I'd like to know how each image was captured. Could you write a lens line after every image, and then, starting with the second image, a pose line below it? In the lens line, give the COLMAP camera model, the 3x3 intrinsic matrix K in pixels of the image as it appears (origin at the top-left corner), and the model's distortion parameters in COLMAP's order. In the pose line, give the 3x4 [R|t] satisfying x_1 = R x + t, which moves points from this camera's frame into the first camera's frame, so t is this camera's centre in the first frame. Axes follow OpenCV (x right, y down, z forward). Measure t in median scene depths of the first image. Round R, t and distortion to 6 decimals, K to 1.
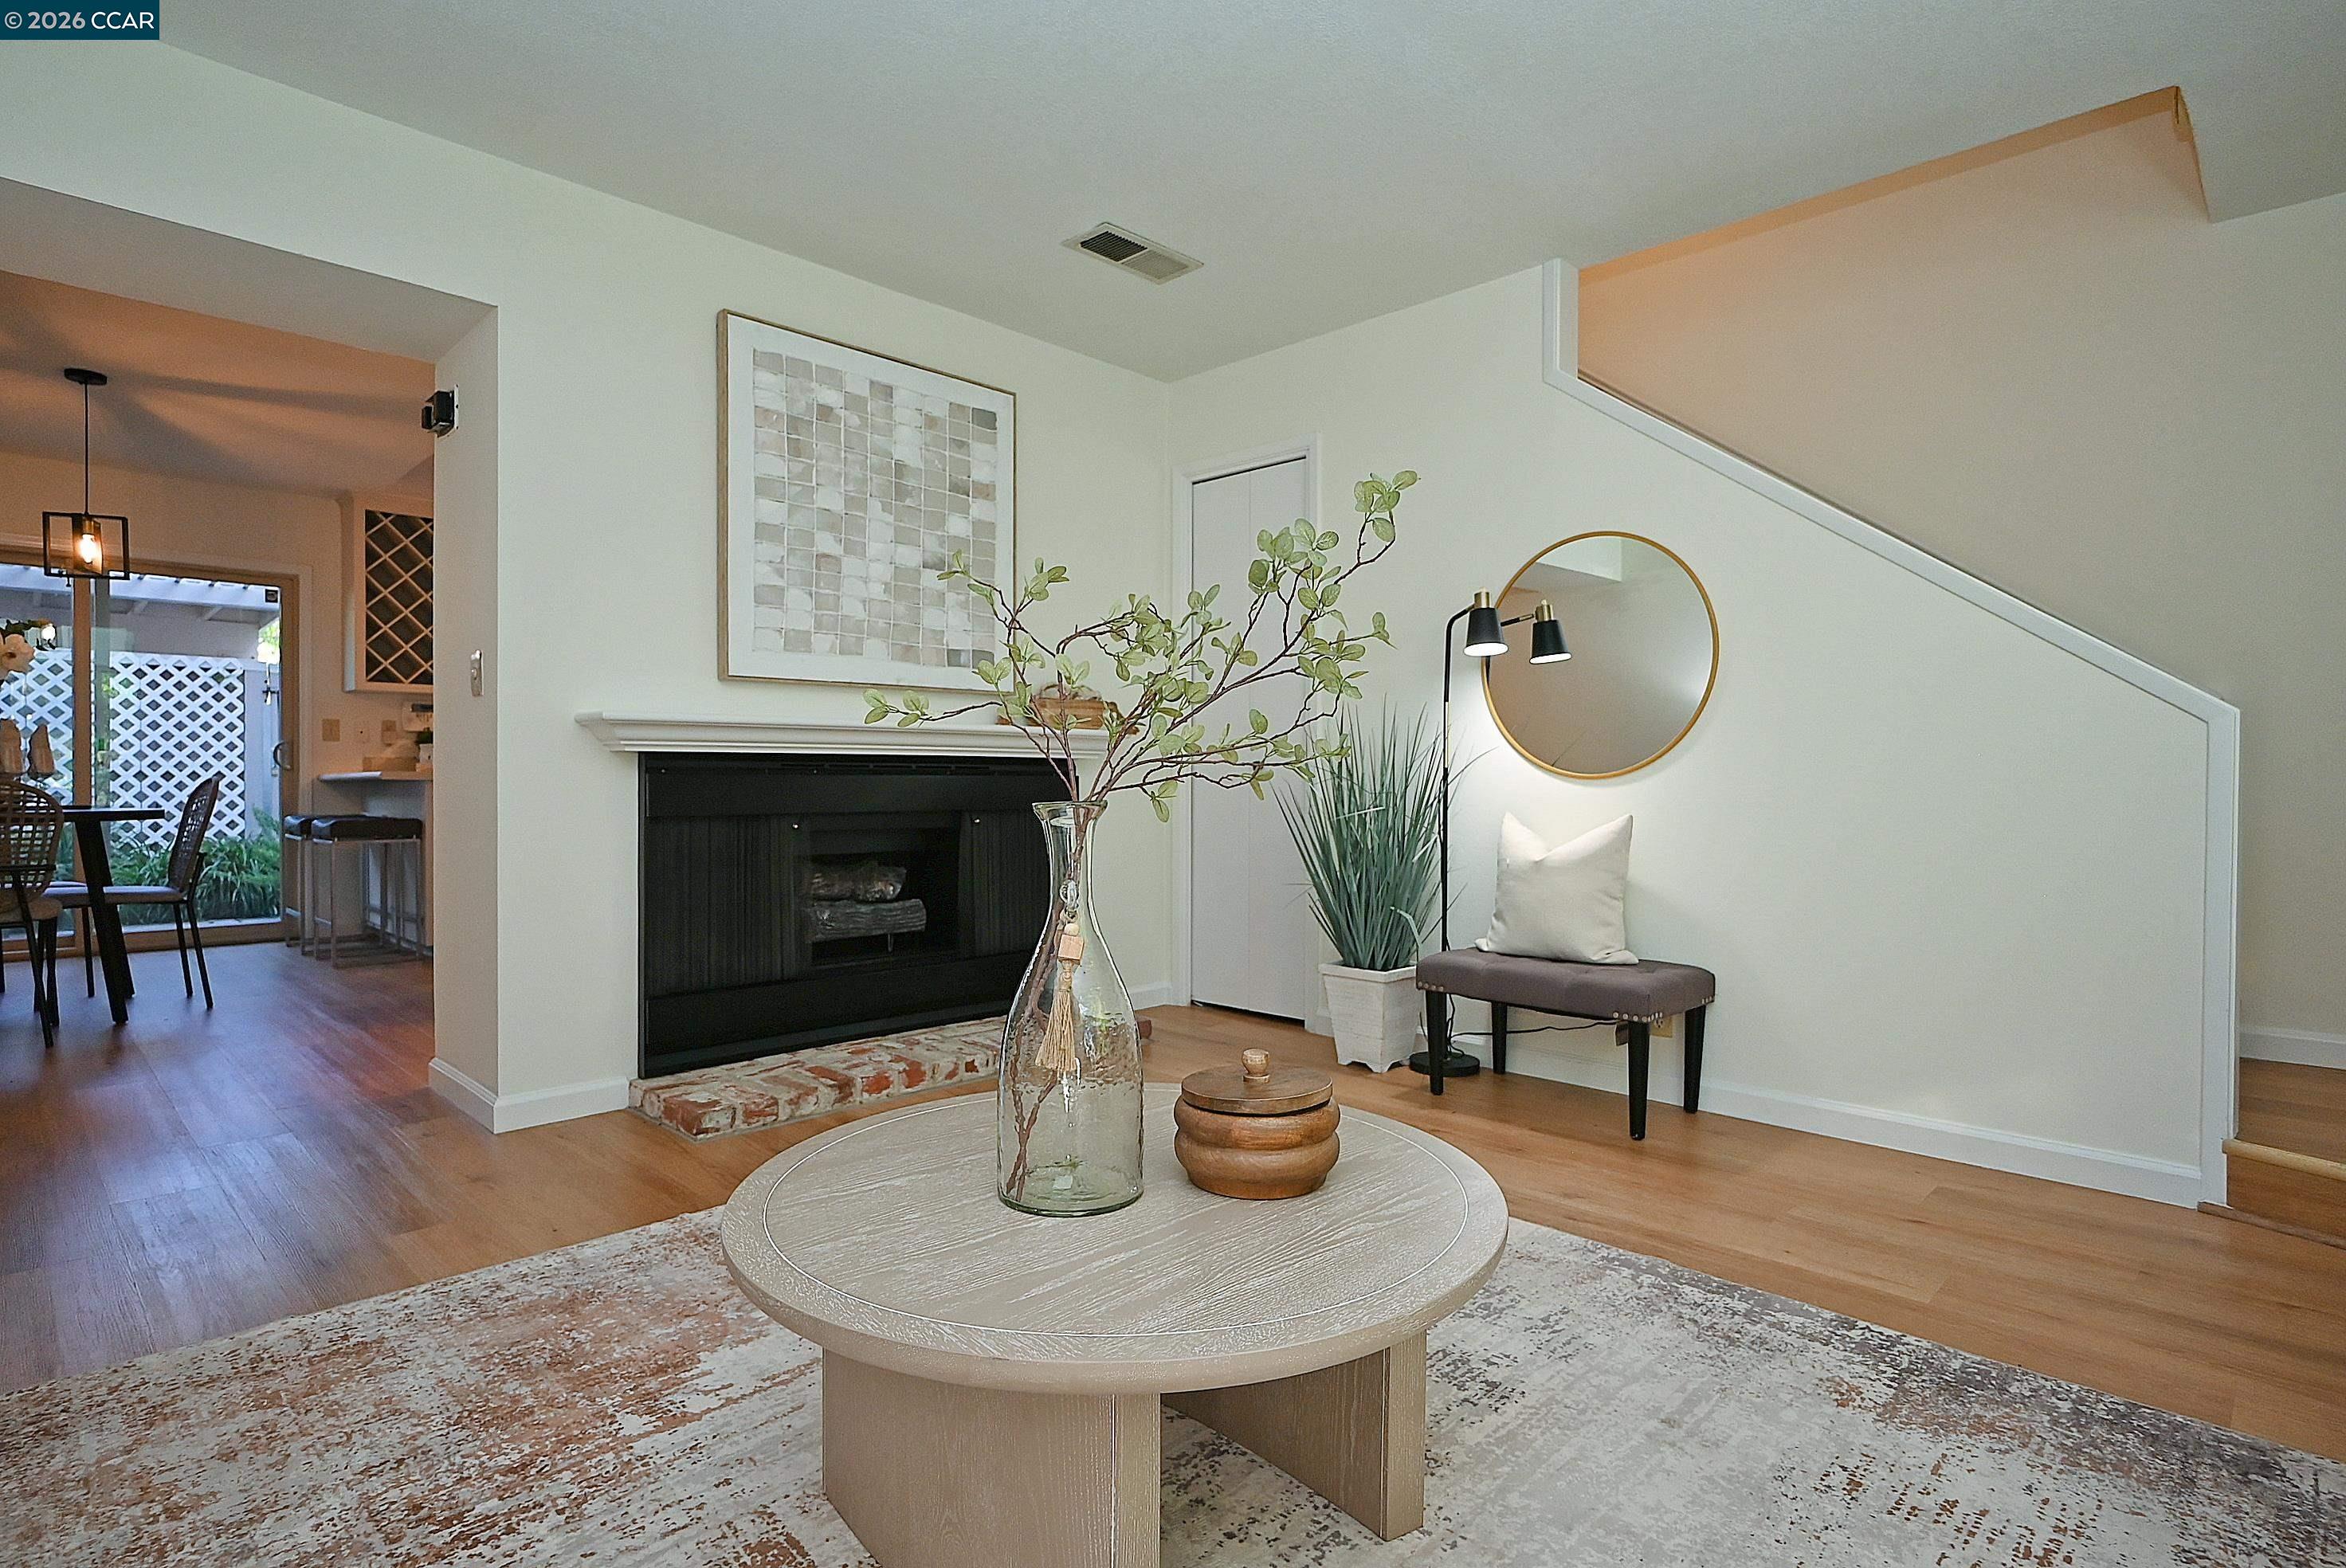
lens RADIAL K [[1180.4, 0, 1178.5], [0, 1180.4, 784.1], [0, 0, 1]] dist [-0.002934, 0.000826]
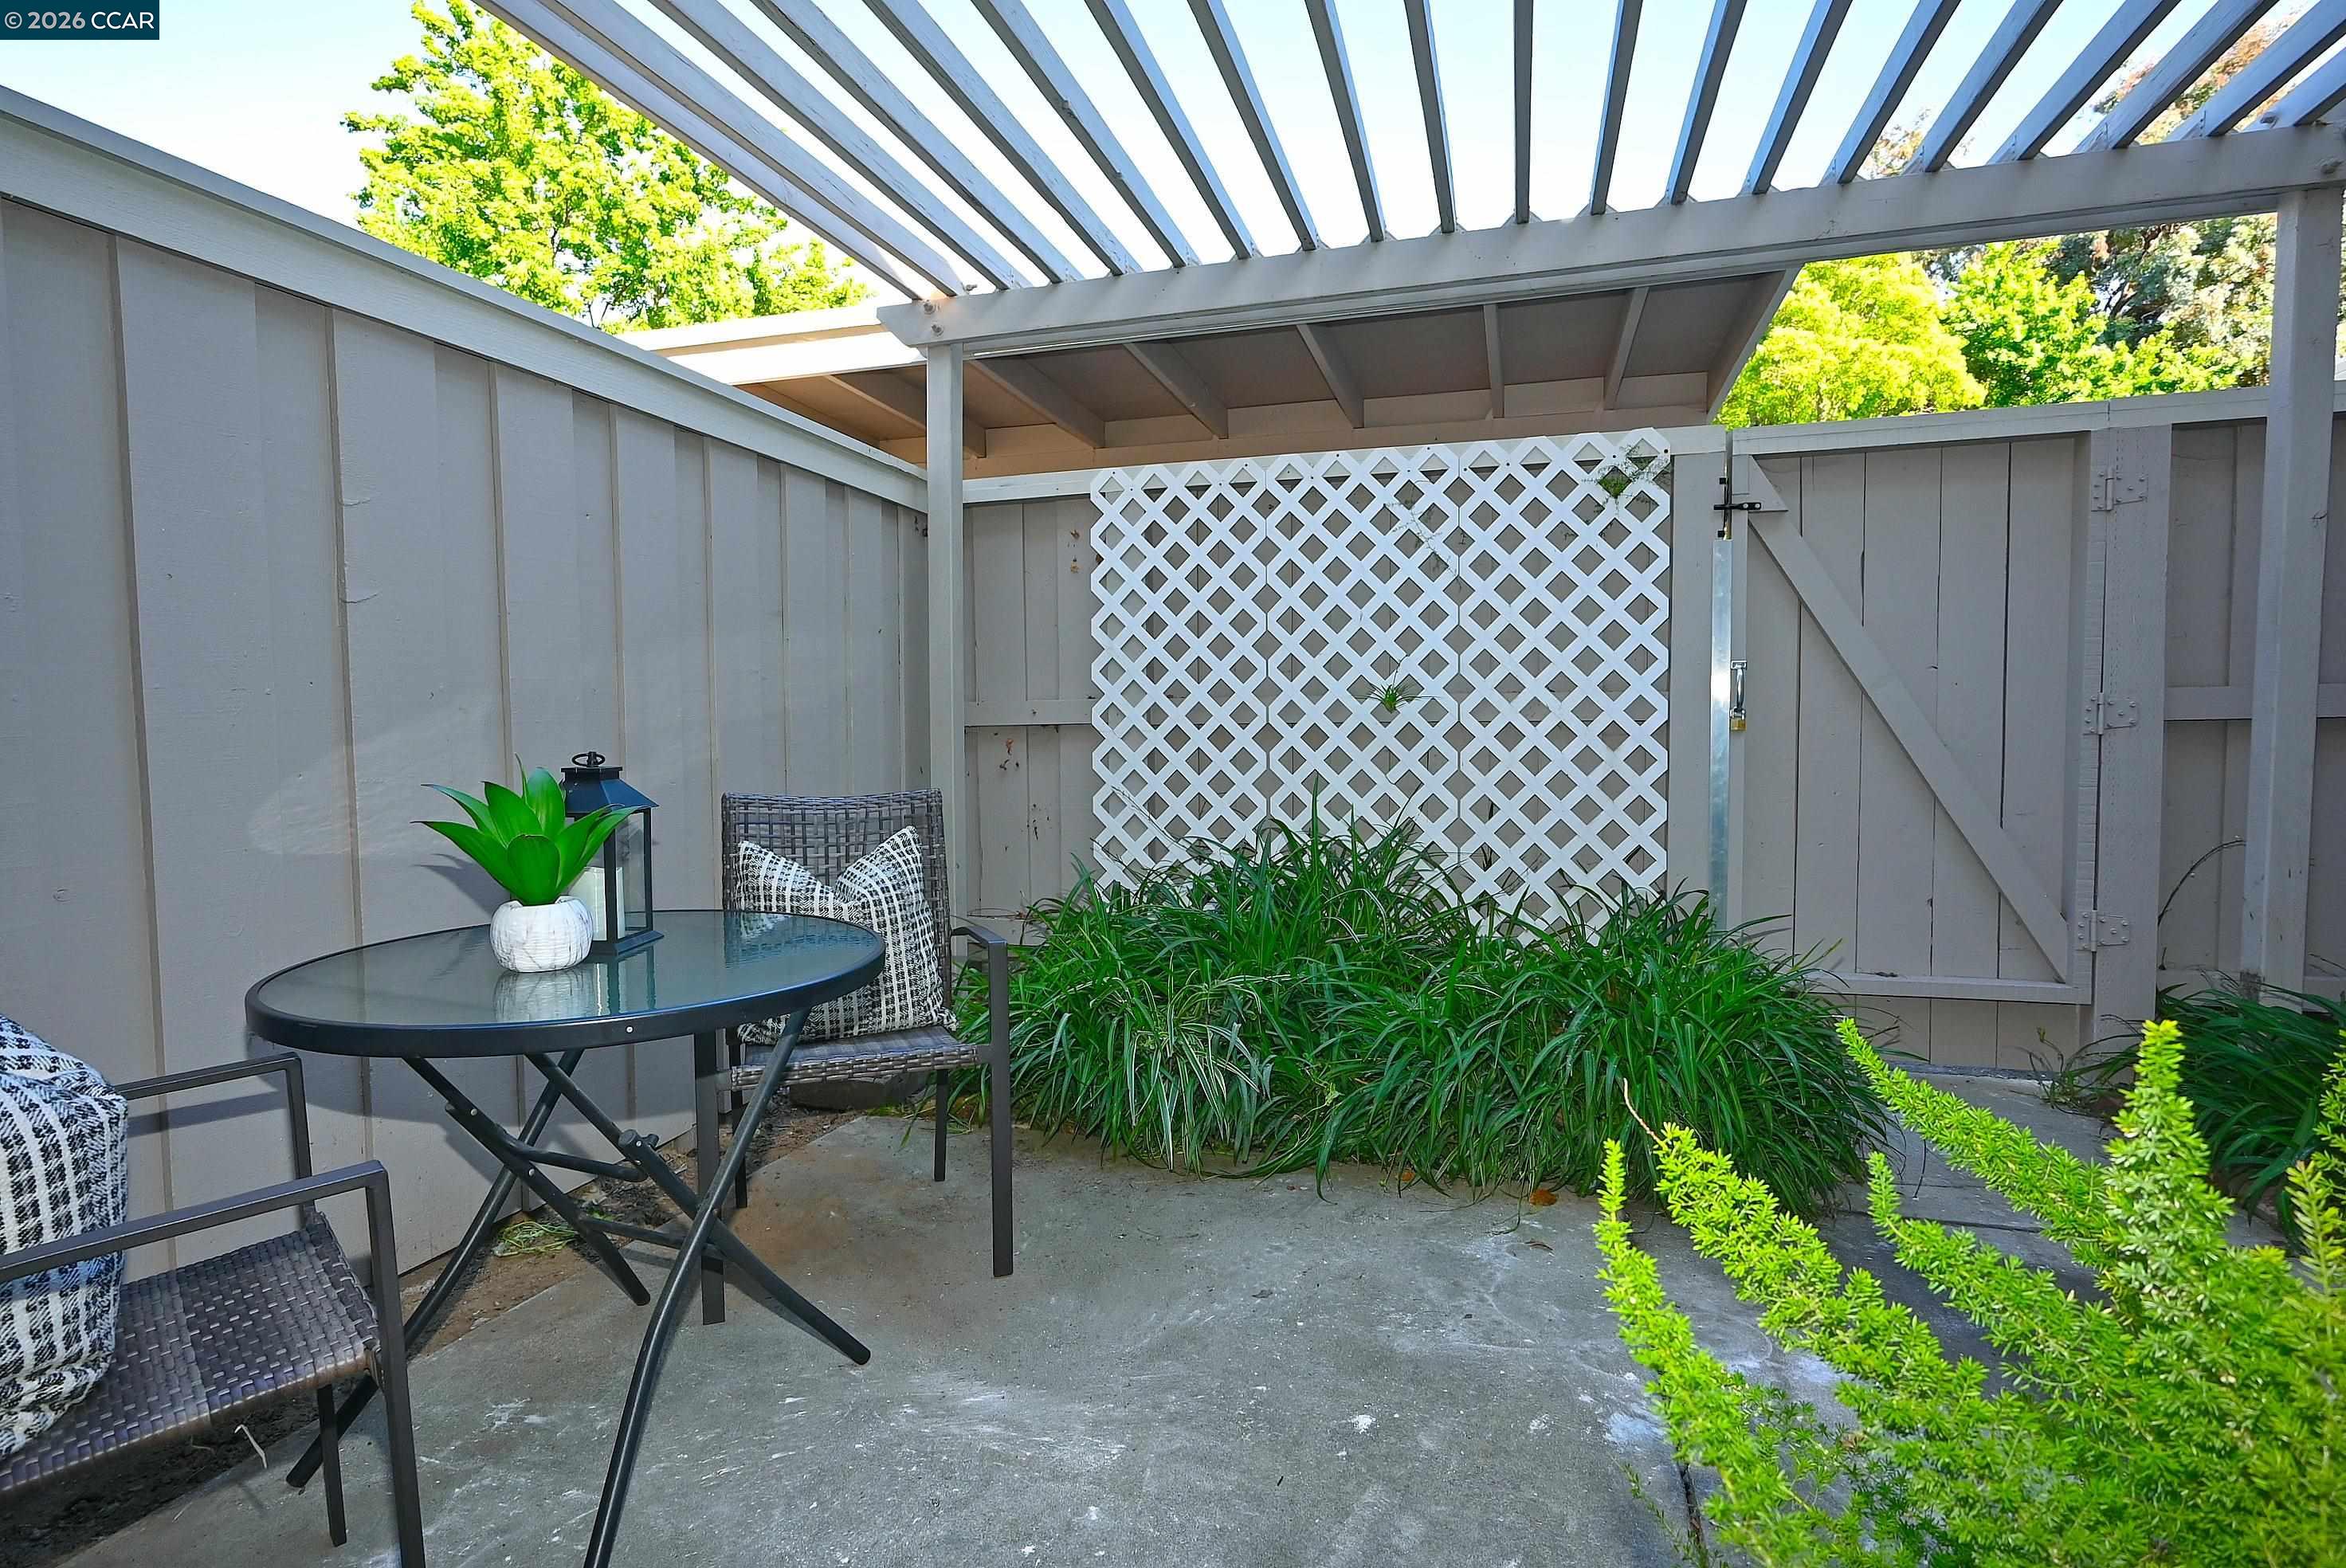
lens RADIAL K [[1171.5, 0, 1160.8], [0, 1171.5, 783.5], [0, 0, 1]] dist [-0.006254, -0.000280]
pose [[0.457958, 0.043713, -0.887898, -1.387637], [0.007662, 0.998559, 0.053113, -0.031627], [0.888941, -0.031127, 0.456963, 1.779071]]
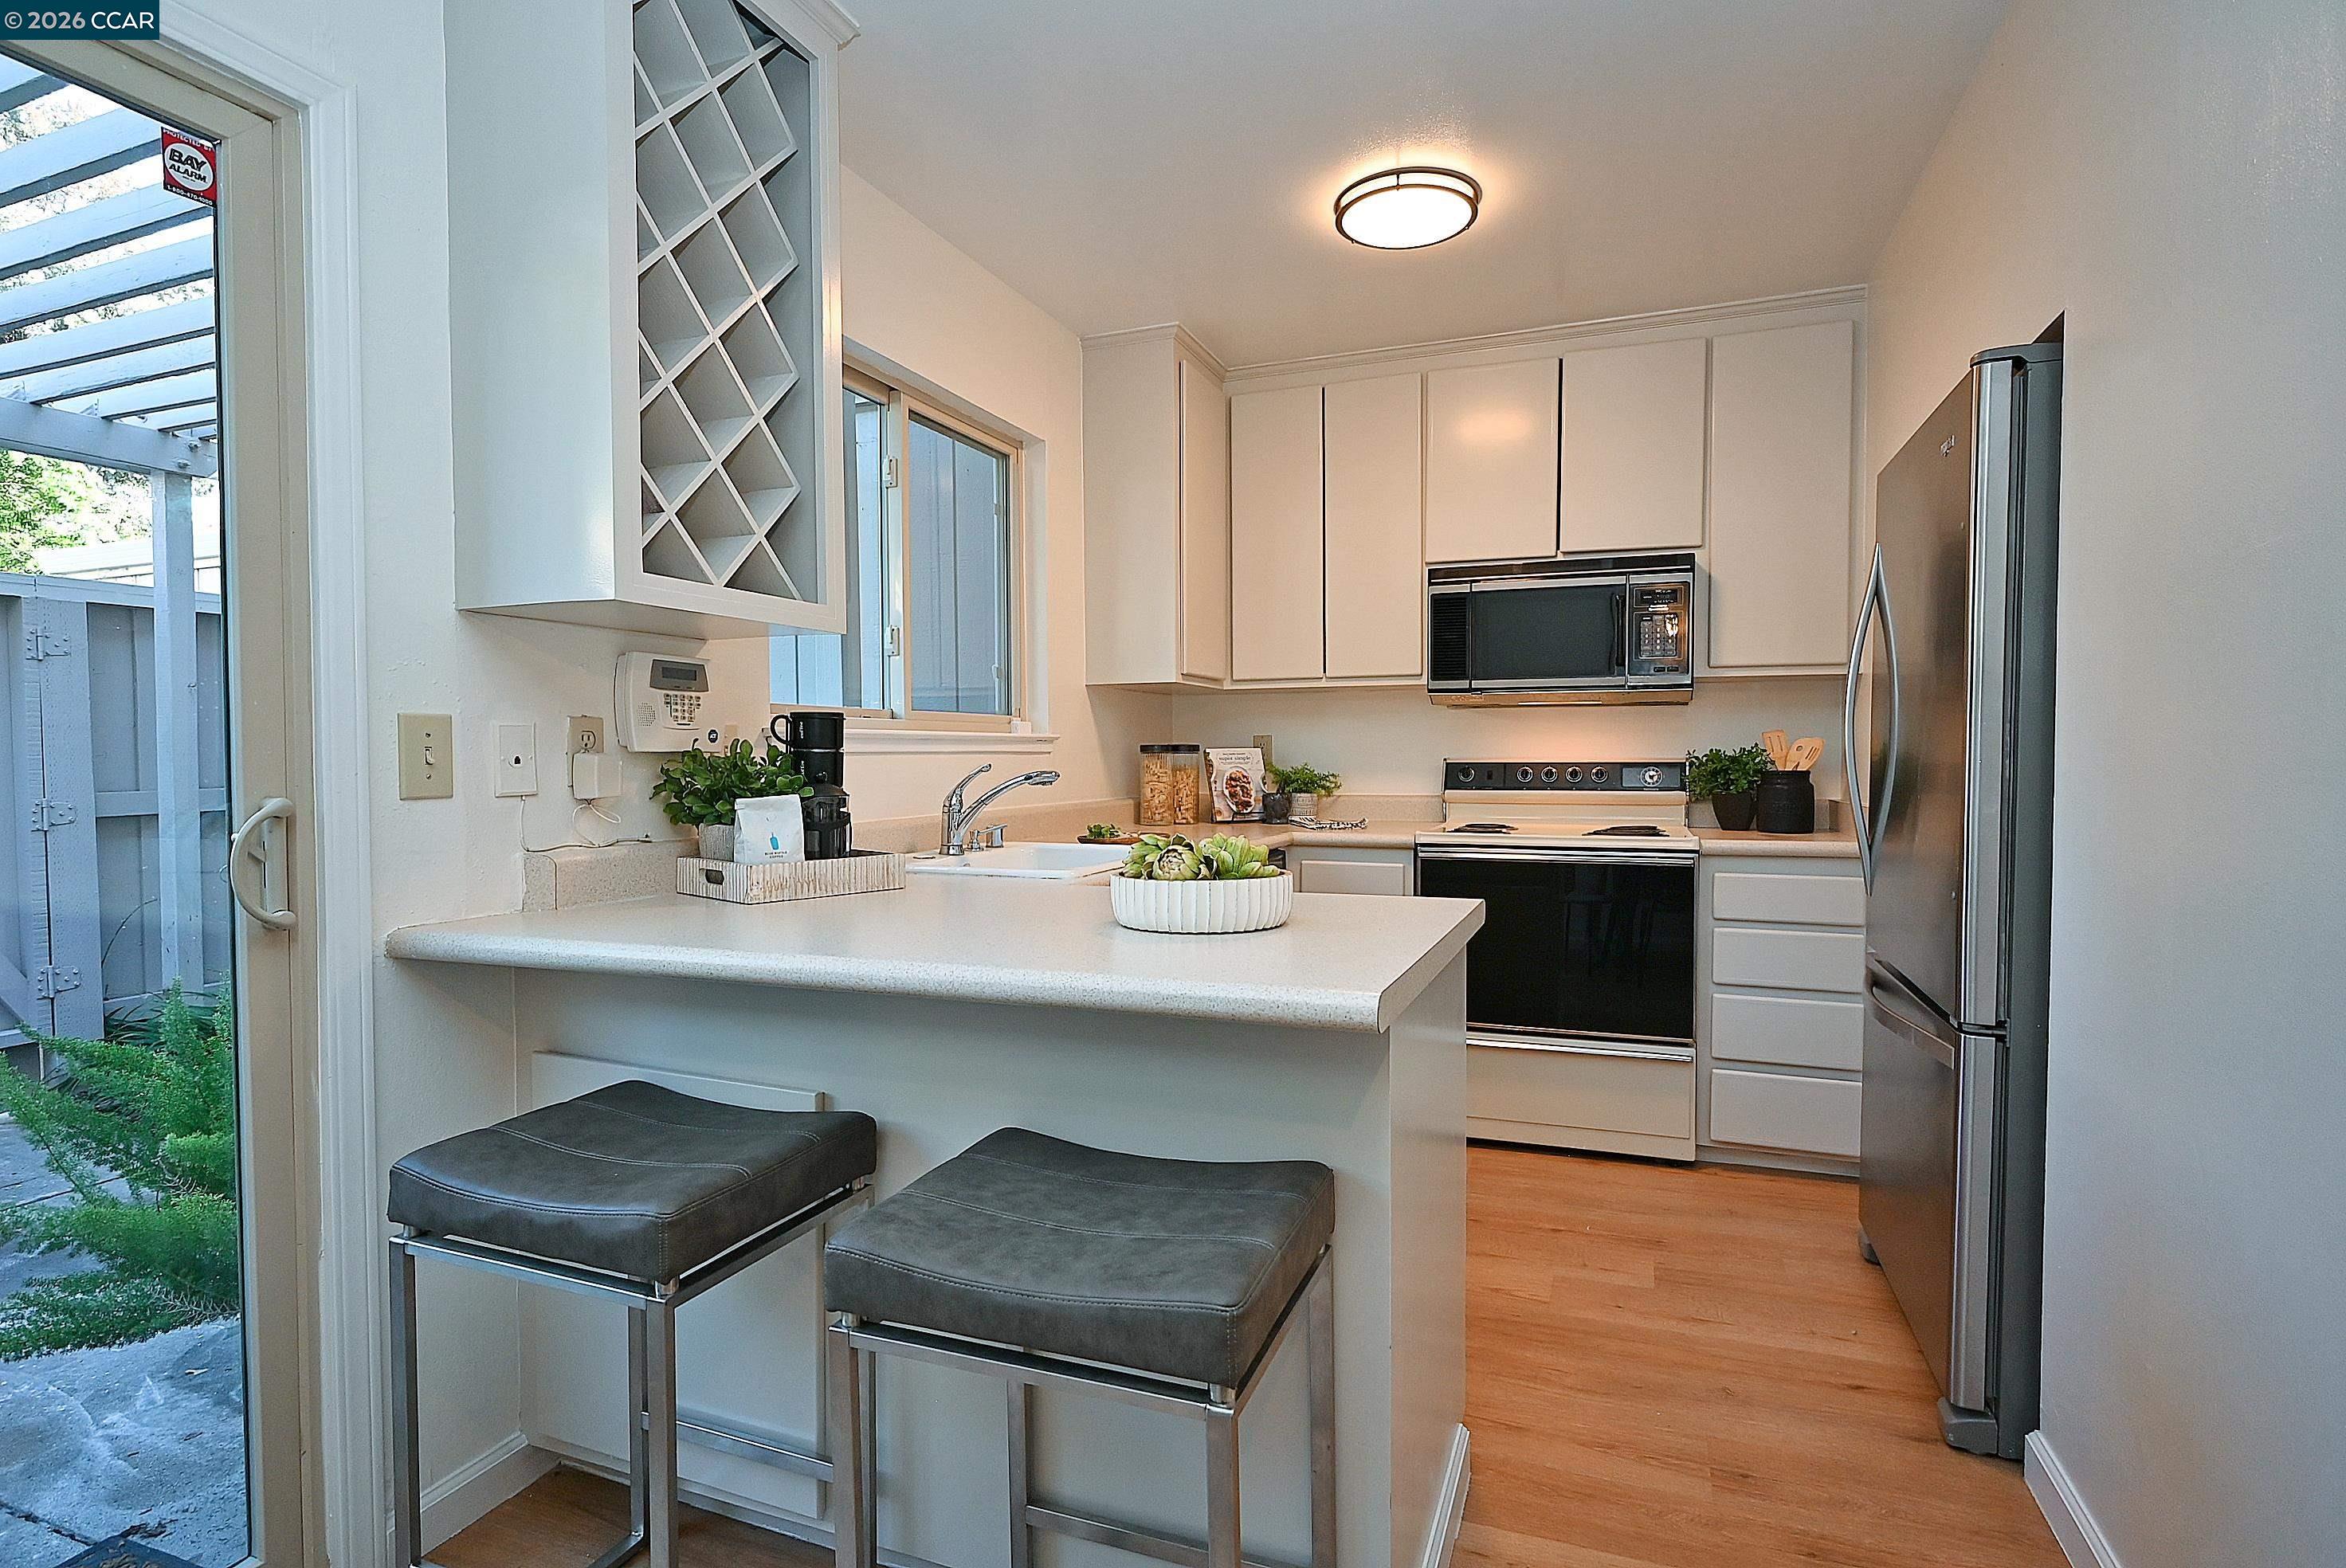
lens RADIAL K [[1155.3, 0, 1166.0], [0, 1155.3, 778.6], [0, 0, 1]] dist [0.000298, 0.000785]
pose [[0.926472, -0.011843, 0.376176, -1.244649], [0.005063, 0.999807, 0.019007, -0.083613], [-0.376329, -0.015705, 0.926353, 1.328250]]
